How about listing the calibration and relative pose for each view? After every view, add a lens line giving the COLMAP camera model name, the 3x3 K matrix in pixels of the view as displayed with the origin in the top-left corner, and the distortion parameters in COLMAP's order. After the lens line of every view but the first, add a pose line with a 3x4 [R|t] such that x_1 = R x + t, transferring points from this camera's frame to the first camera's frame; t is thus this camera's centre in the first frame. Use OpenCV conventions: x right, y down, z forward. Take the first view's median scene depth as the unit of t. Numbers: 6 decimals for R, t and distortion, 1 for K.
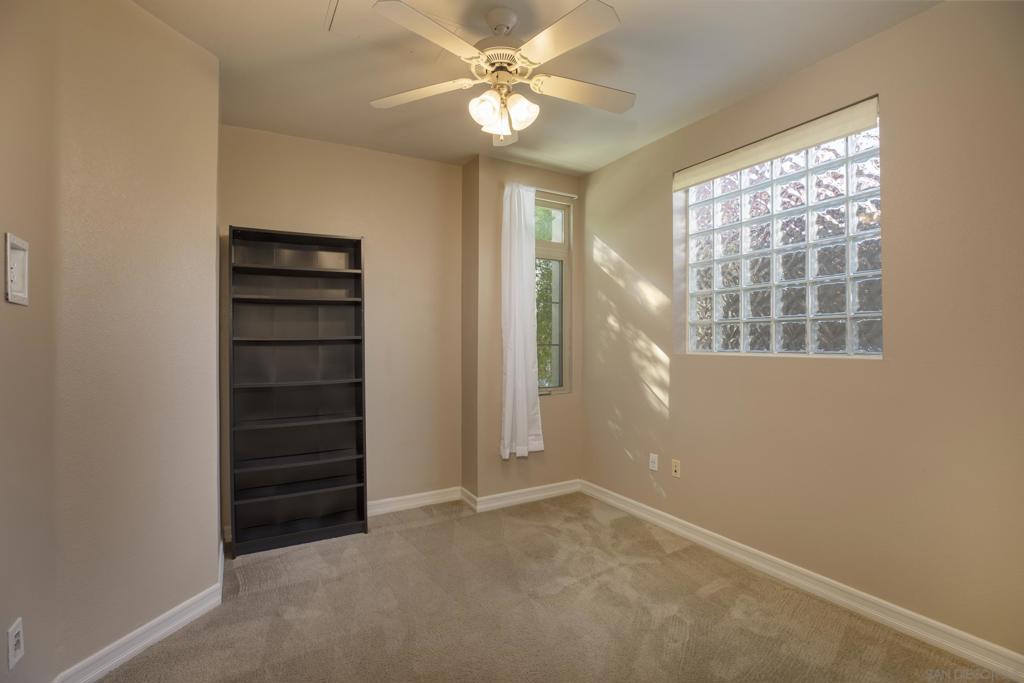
lens RADIAL K [[467.7, 0, 510.3], [0, 467.7, 328.3], [0, 0, 1]] dist [-0.043729, 0.009720]
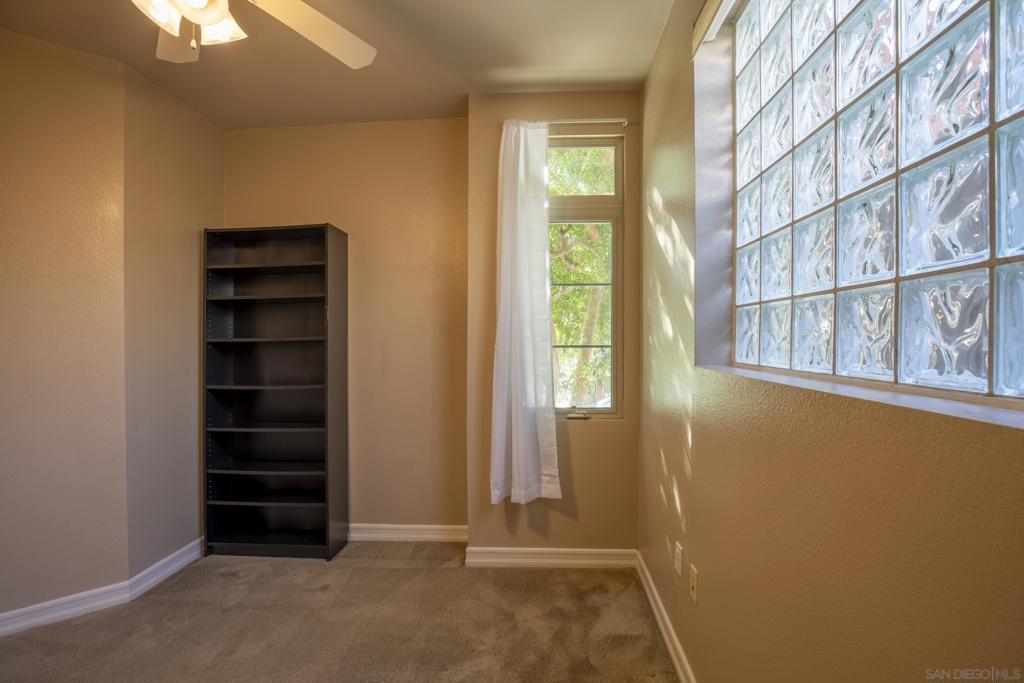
lens RADIAL K [[487.4, 0, 512.0], [0, 487.4, 341.5], [0, 0, 1]] dist [-0.002136, -0.000216]
pose [[0.832284, -0.002077, -0.554345, 0.470822], [0.016150, 0.999659, 0.020501, 0.011816], [0.554114, -0.026016, 0.832034, 0.411467]]
